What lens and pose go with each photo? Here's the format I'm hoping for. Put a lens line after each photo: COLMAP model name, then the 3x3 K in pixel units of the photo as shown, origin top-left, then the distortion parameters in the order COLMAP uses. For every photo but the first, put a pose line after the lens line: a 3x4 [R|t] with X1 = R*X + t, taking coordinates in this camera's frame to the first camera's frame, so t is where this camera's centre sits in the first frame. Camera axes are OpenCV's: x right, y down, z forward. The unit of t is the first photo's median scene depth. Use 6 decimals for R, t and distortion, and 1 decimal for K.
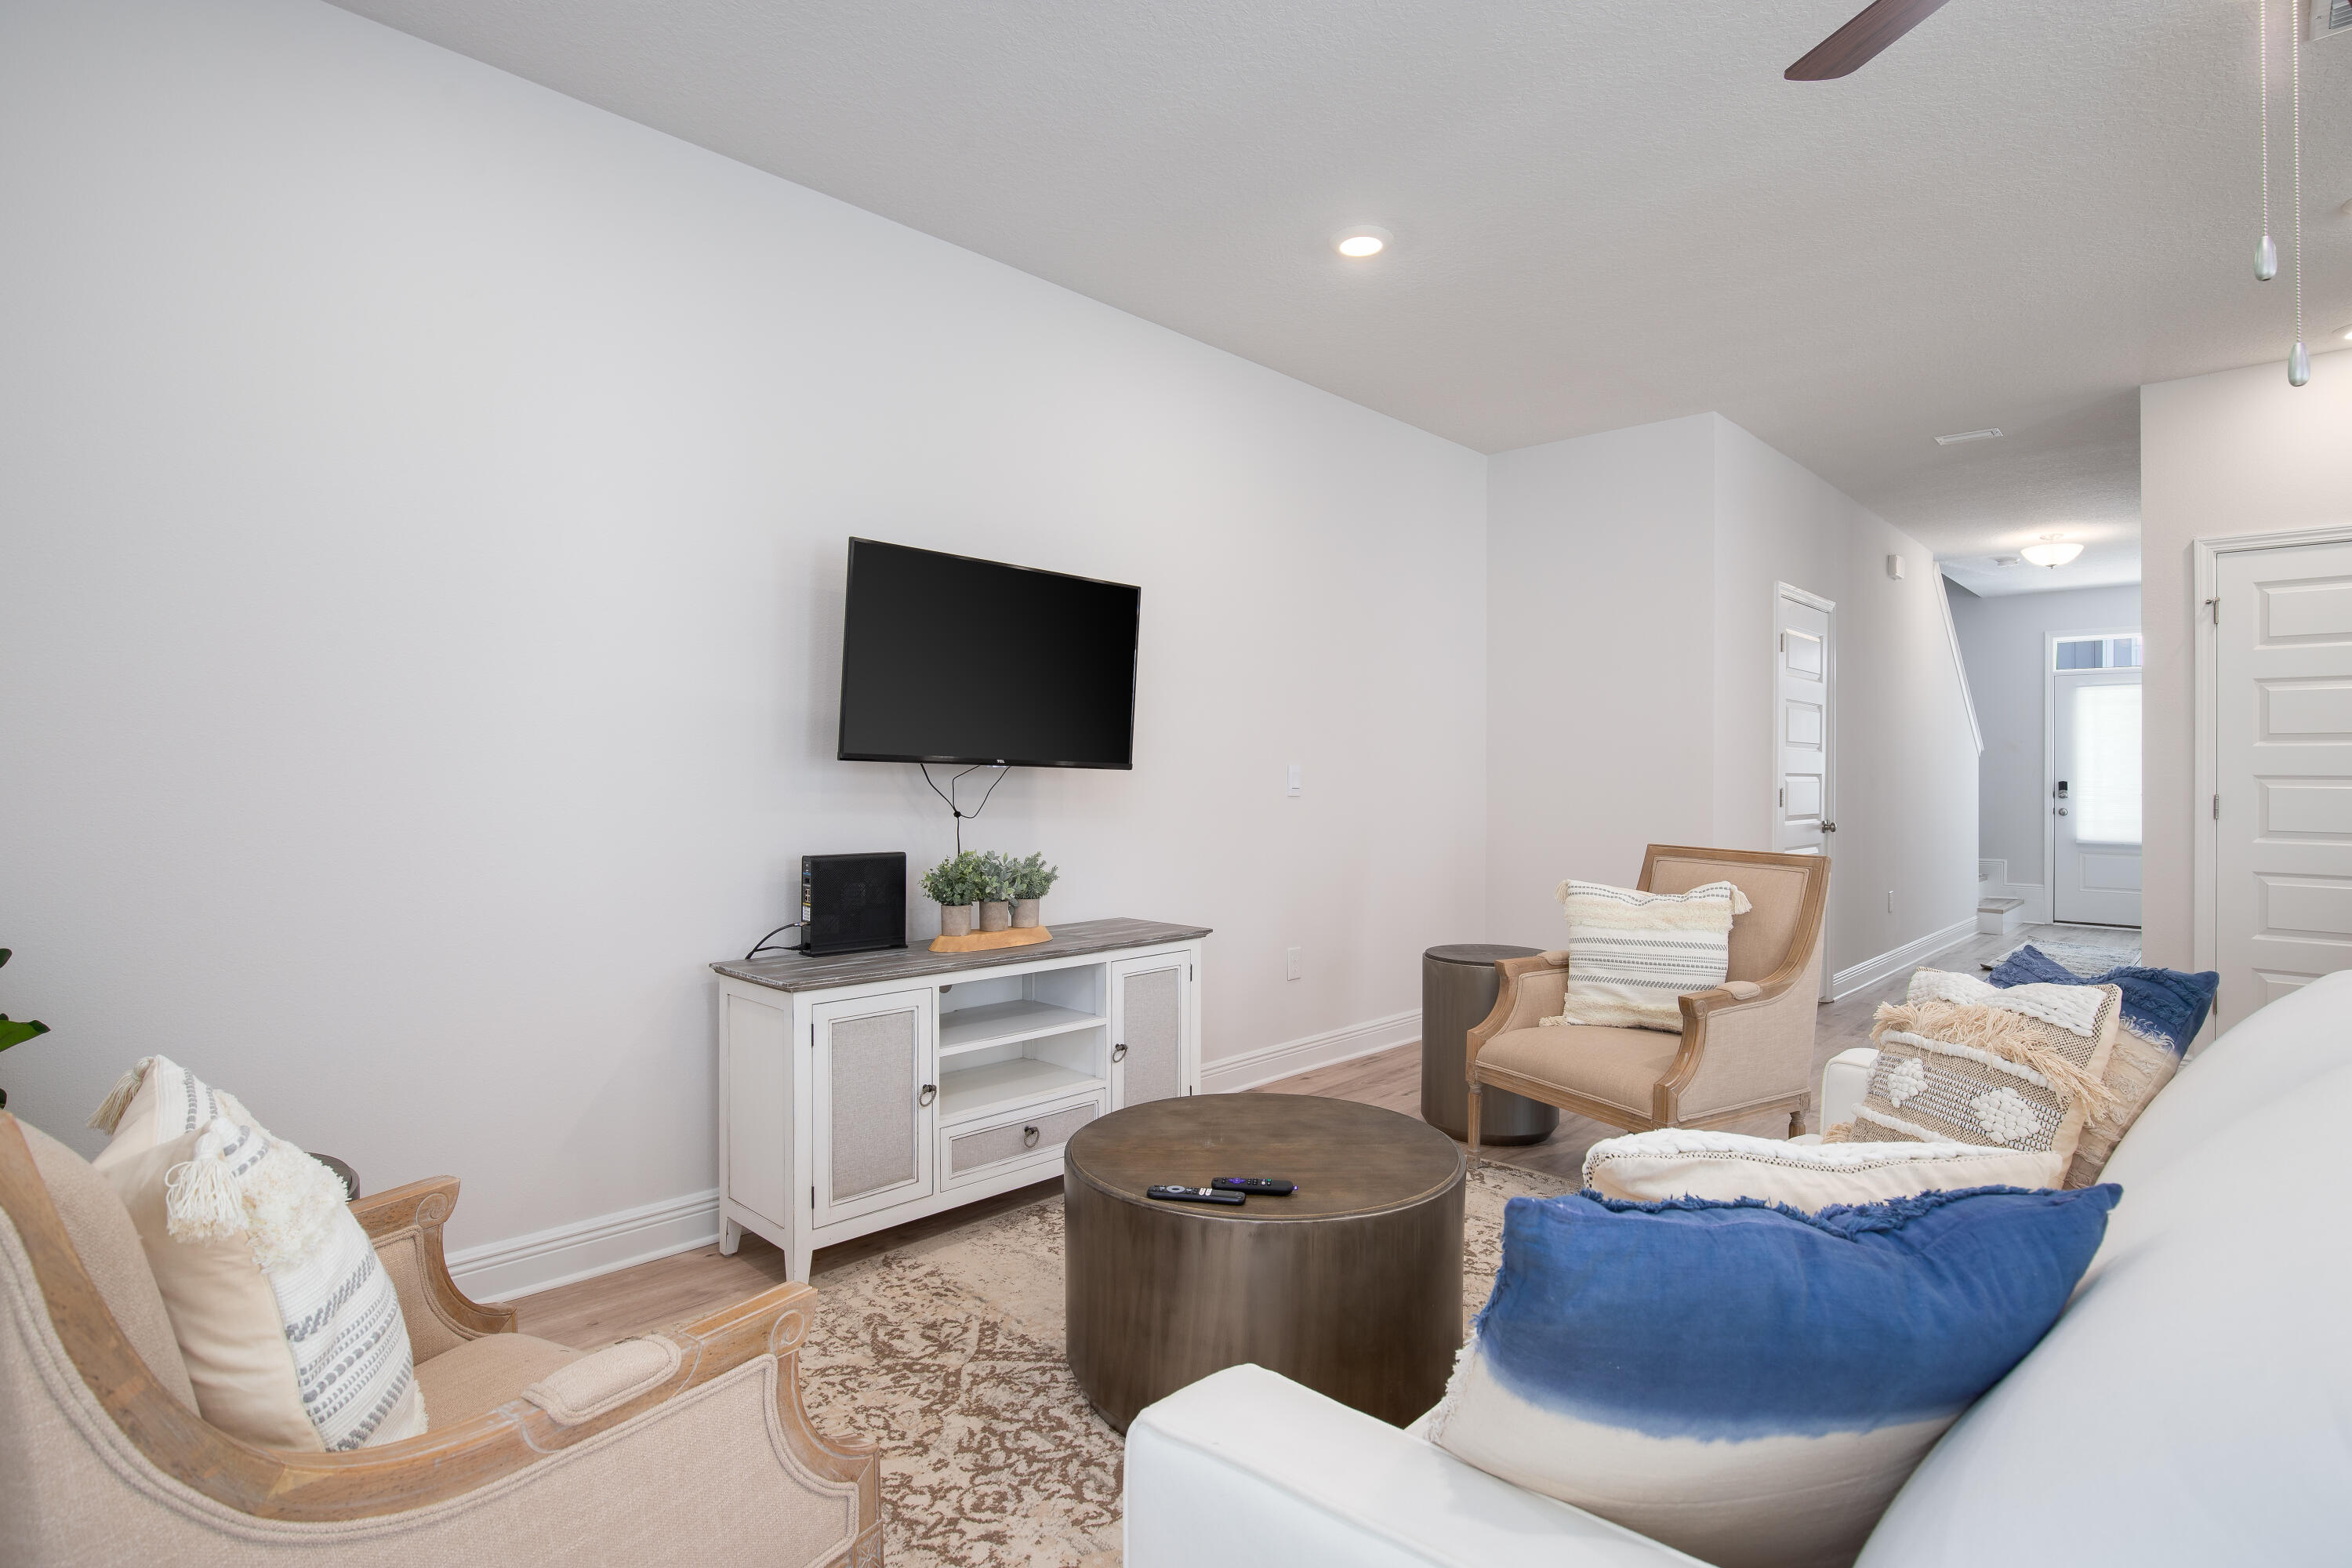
lens RADIAL K [[1183.5, 0, 1165.1], [0, 1183.5, 758.6], [0, 0, 1]] dist [-0.028234, 0.001282]
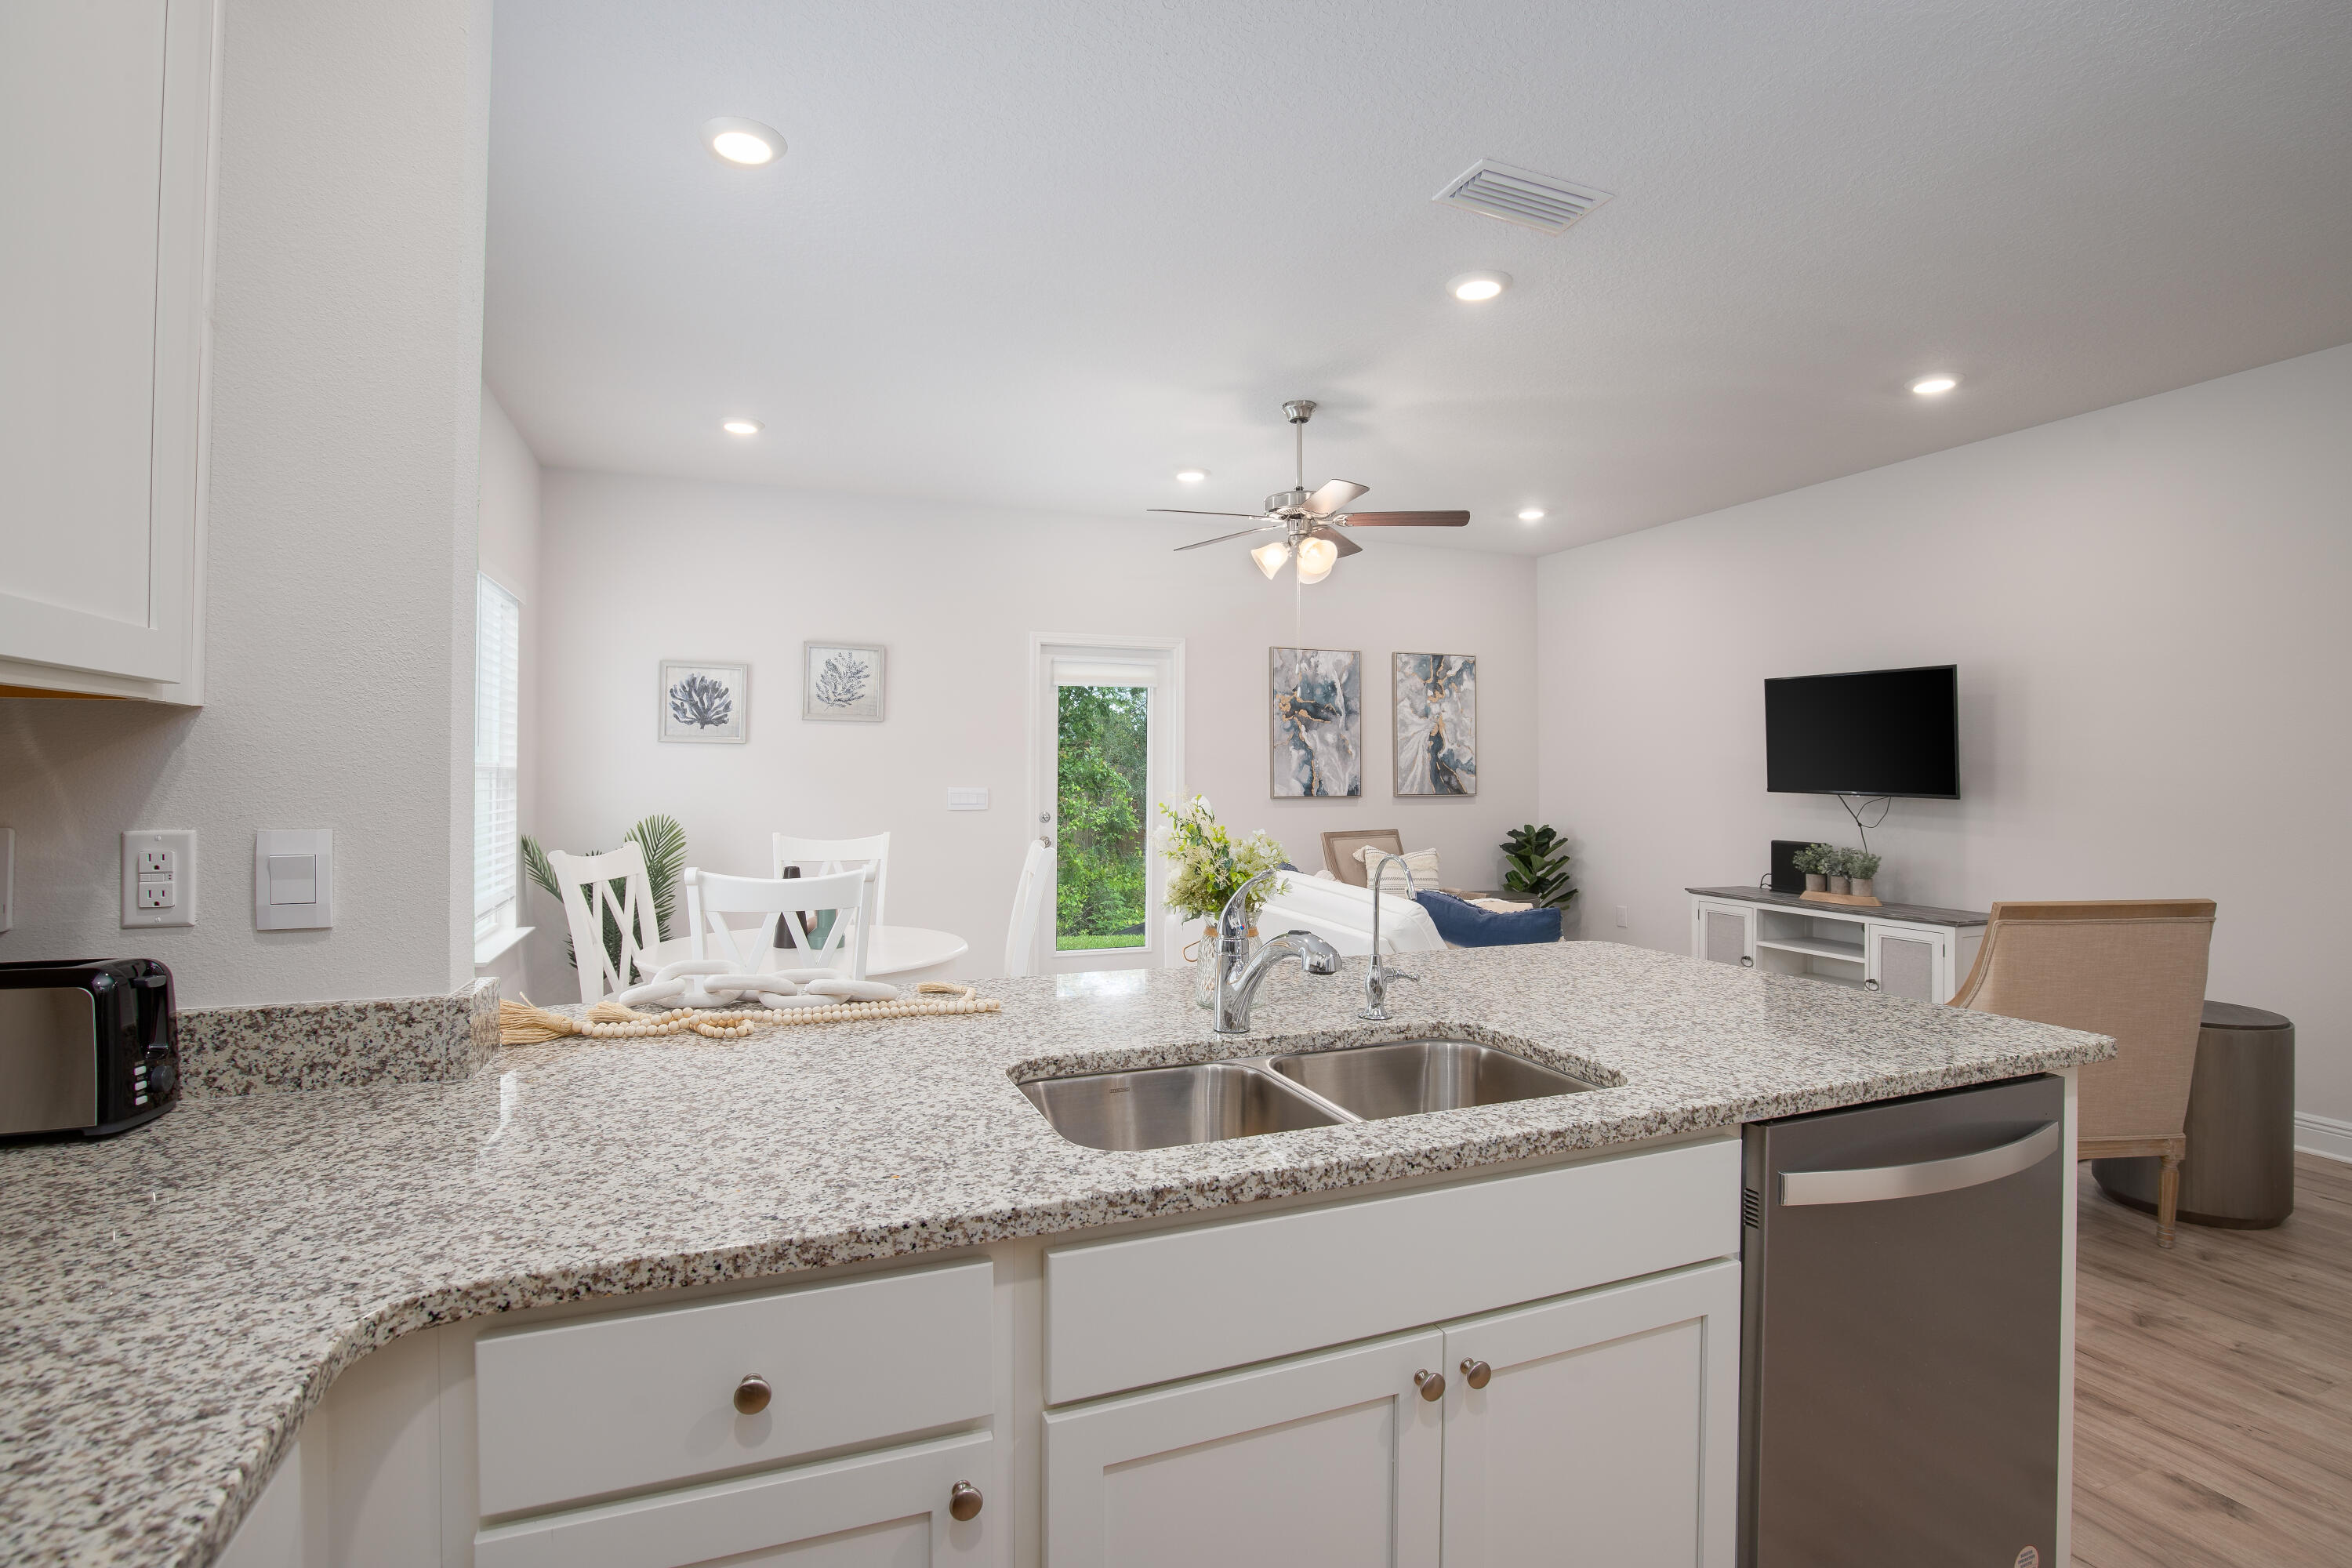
lens RADIAL K [[1093.8, 0, 1159.6], [0, 1093.8, 773.7], [0, 0, 1]] dist [-0.037828, 0.005646]
pose [[-0.419435, -0.009479, -0.907736, 1.614291], [0.005368, 0.999902, -0.012922, -0.008190], [0.907769, -0.010292, -0.419343, 0.766057]]
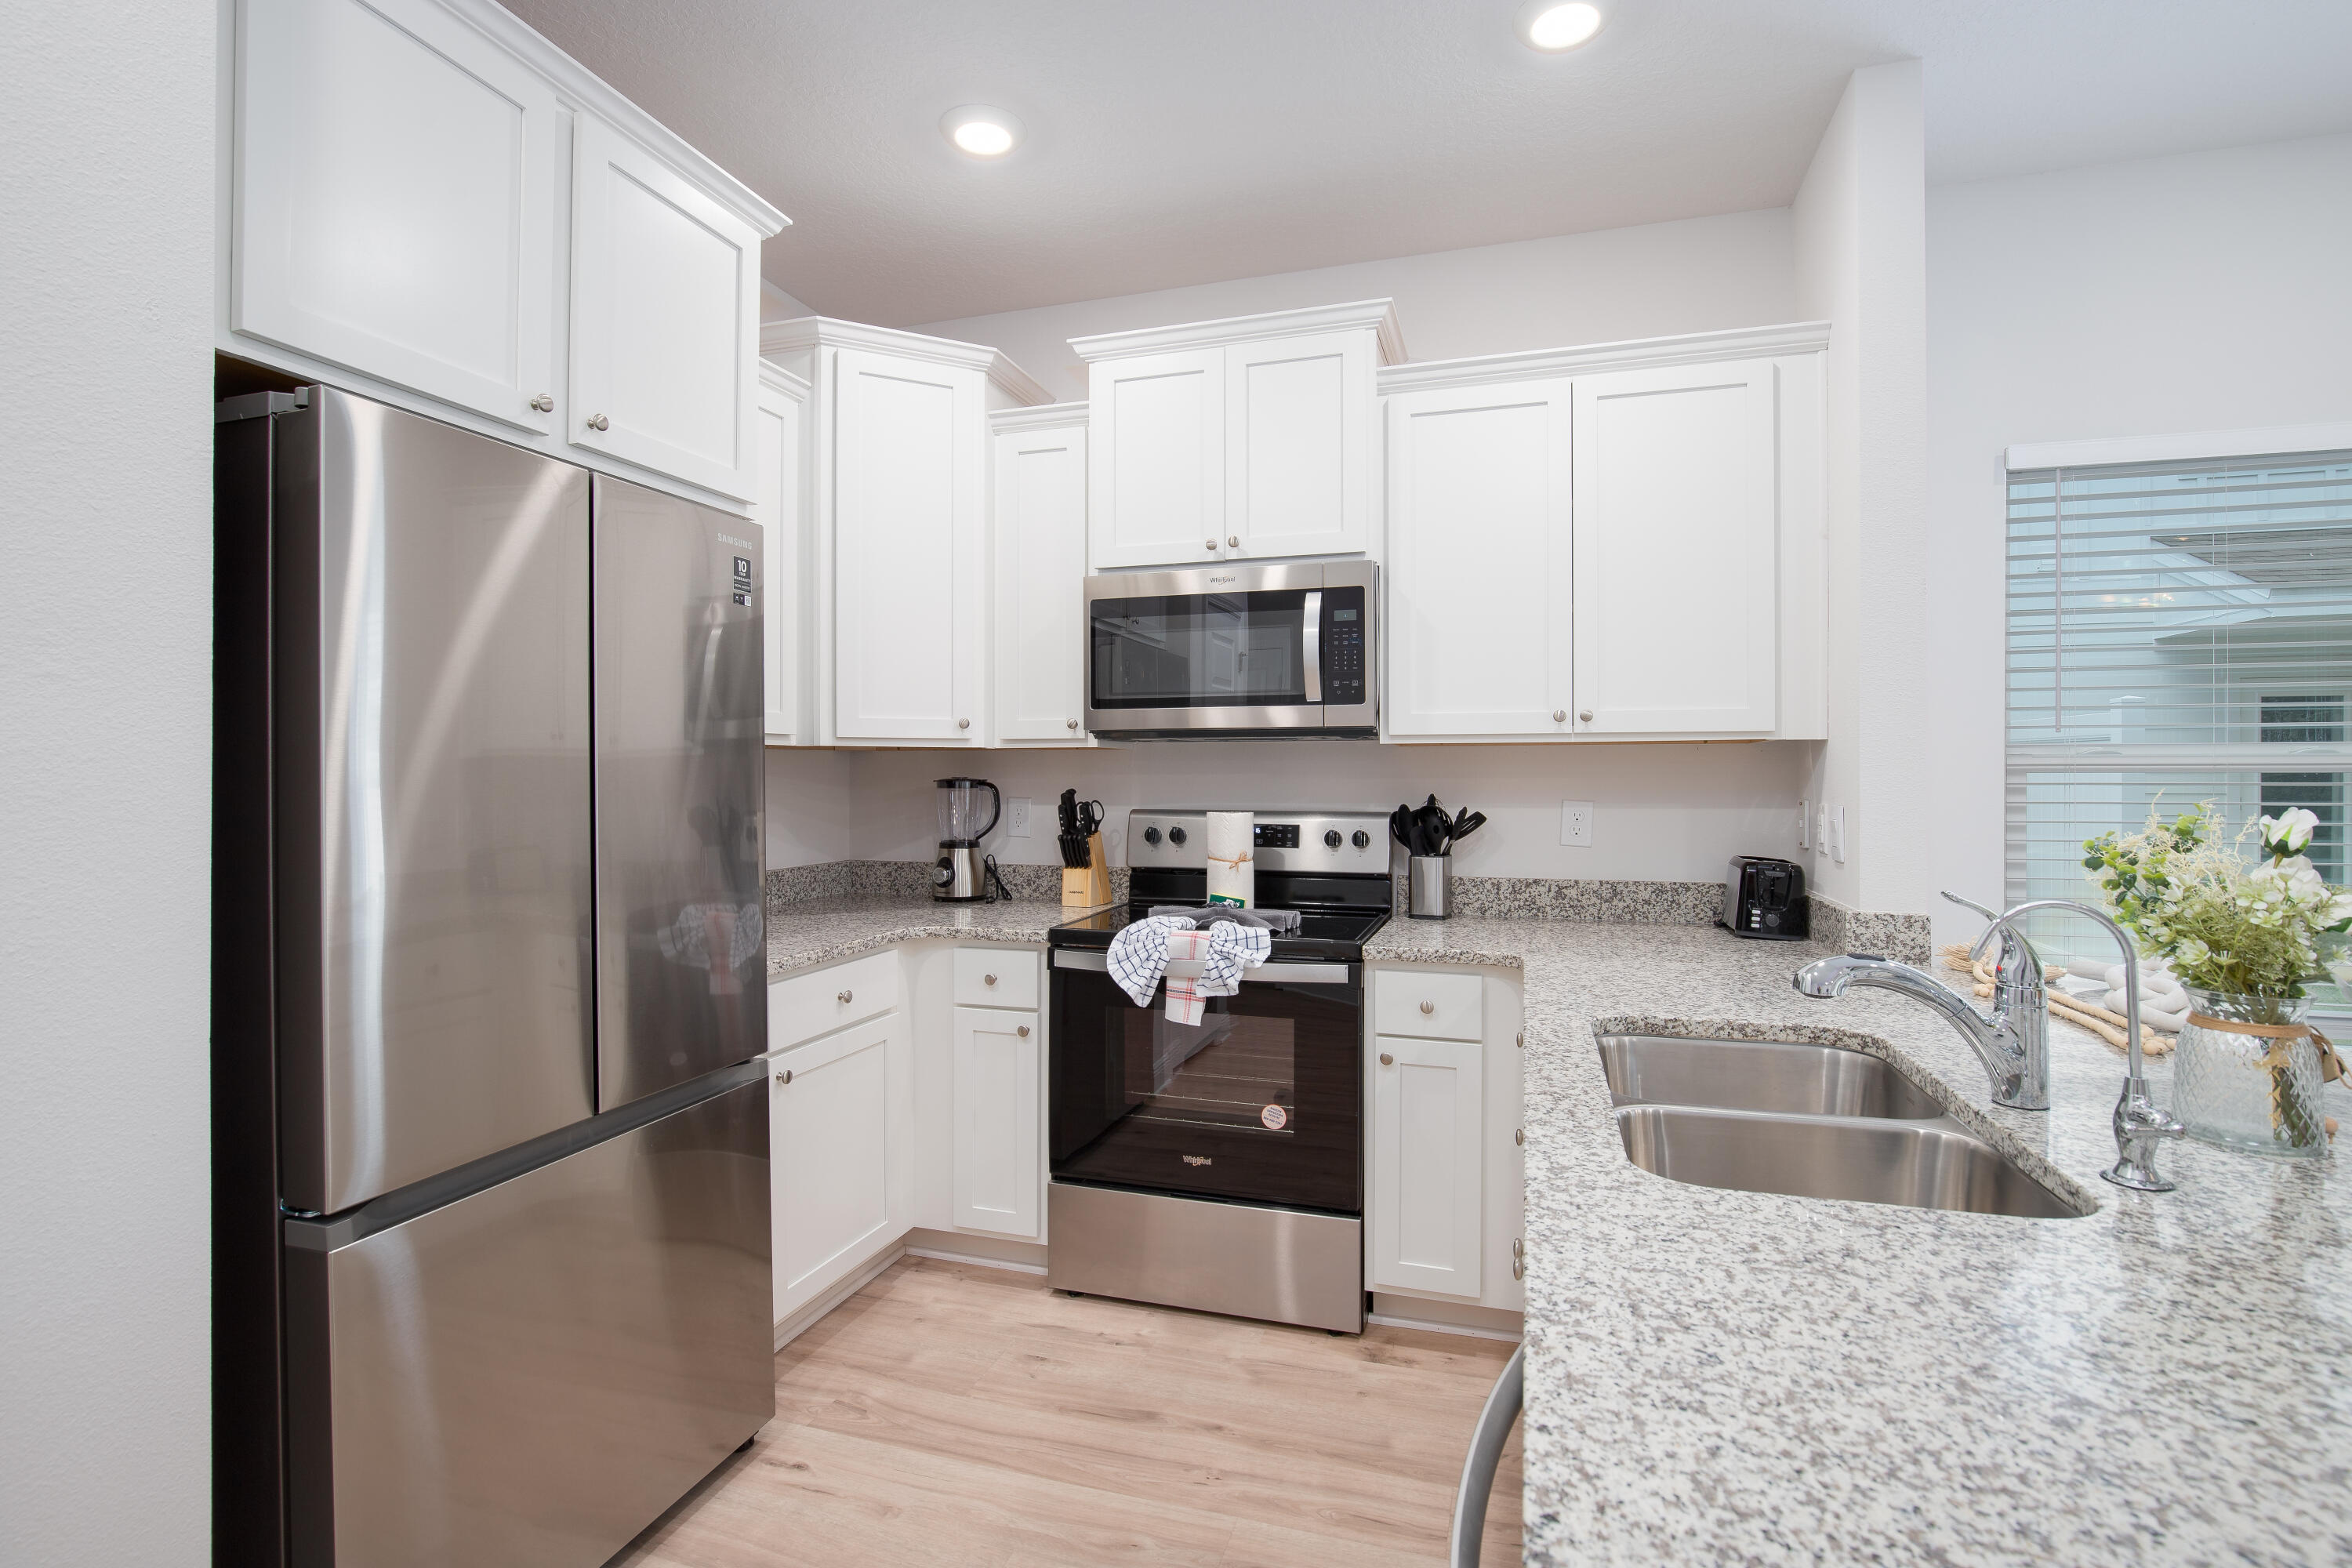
lens RADIAL K [[1093.8, 0, 1236.6], [0, 1093.8, 768.8], [0, 0, 1]] dist [-0.037828, 0.005646]
pose [[-0.473905, -0.004051, 0.880567, 0.925433], [-0.016912, 0.999847, -0.004502, -0.012357], [-0.880414, -0.017026, -0.473900, 1.021003]]
